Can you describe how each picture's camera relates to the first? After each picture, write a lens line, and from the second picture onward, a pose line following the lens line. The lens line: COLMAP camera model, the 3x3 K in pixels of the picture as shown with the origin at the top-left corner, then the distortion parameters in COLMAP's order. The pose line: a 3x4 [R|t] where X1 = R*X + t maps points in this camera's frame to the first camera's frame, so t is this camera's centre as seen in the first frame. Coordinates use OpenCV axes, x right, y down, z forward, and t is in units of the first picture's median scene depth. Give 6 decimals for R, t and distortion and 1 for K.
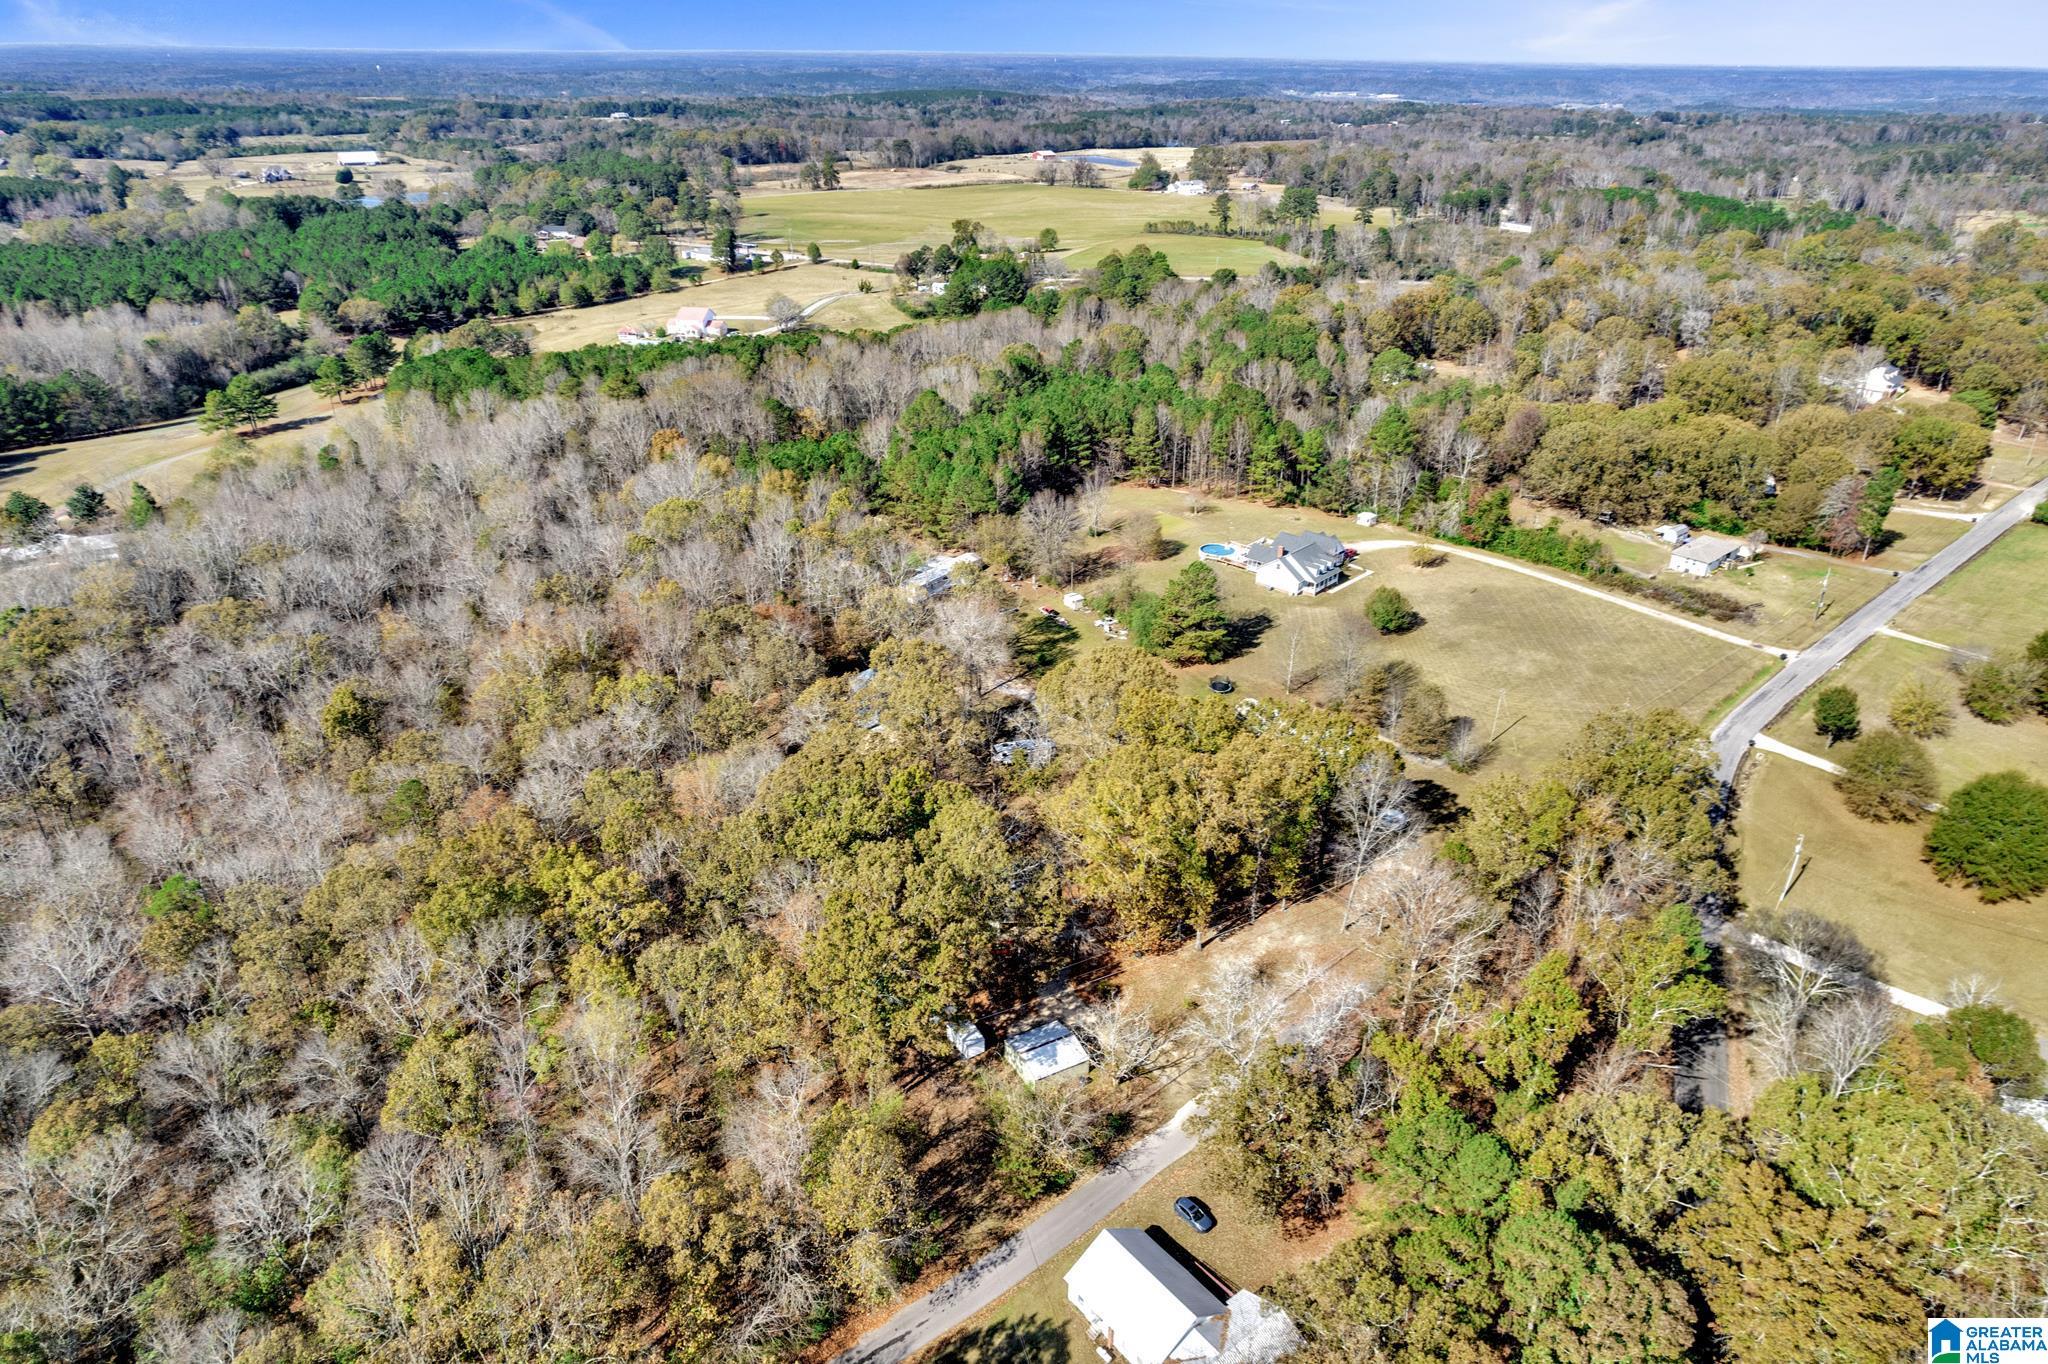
lens RADIAL K [[1304.1, 0, 1030.9], [0, 1304.1, 707.7], [0, 0, 1]] dist [-0.082233, 0.073318]
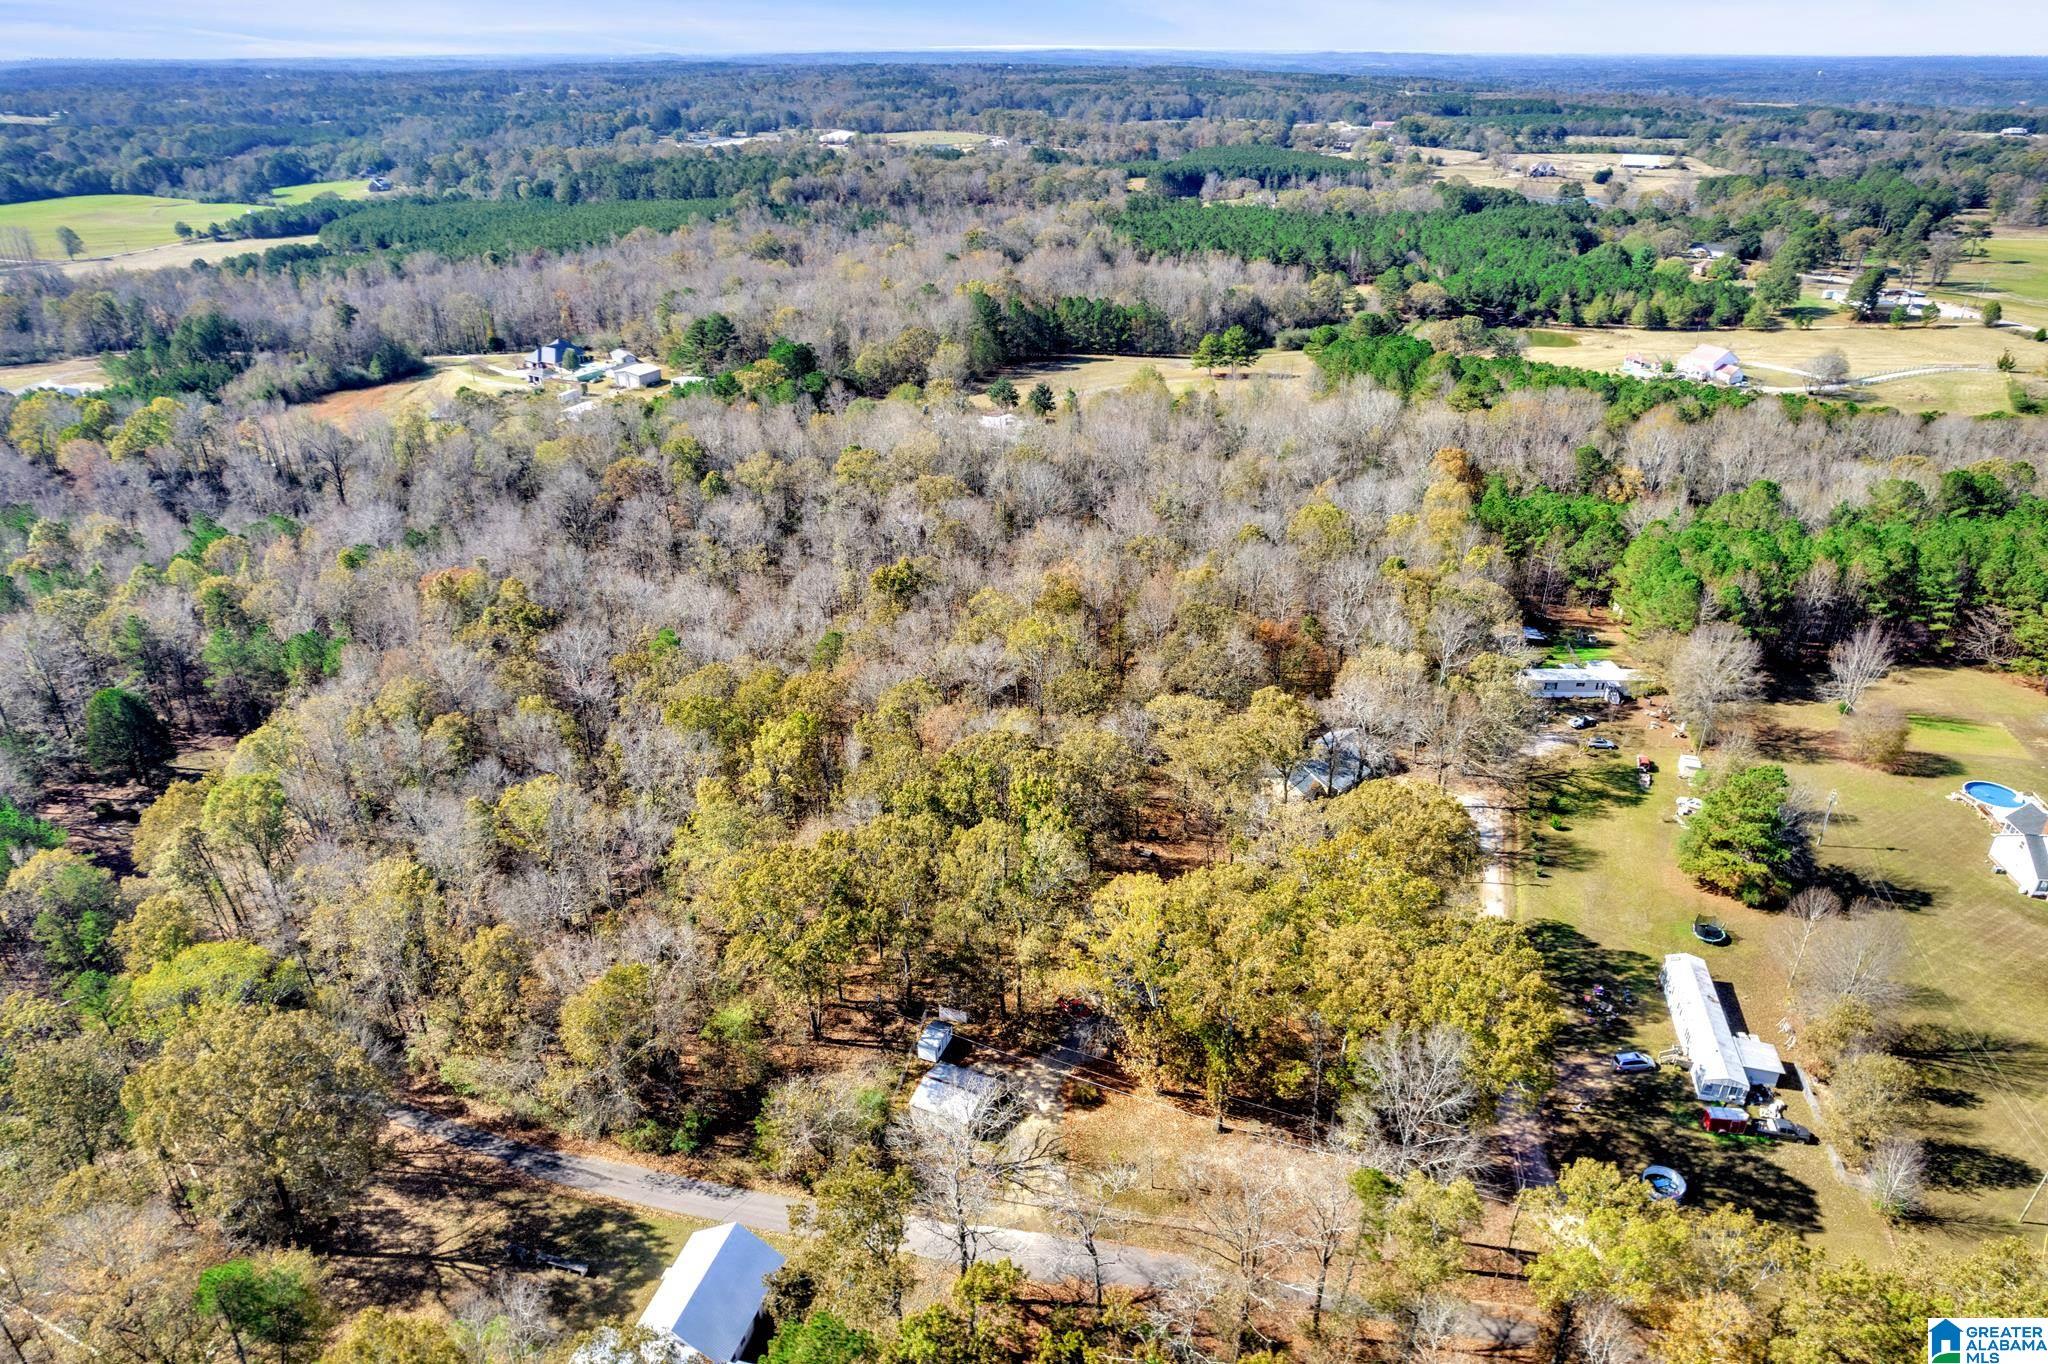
lens RADIAL K [[1304.1, 0, 1030.9], [0, 1304.1, 707.7], [0, 0, 1]] dist [-0.082233, 0.073318]
pose [[0.580967, 0.365004, -0.727495, 0.176227], [-0.367683, 0.915105, 0.165506, -0.048387], [0.726145, 0.171334, 0.665851, 0.098628]]
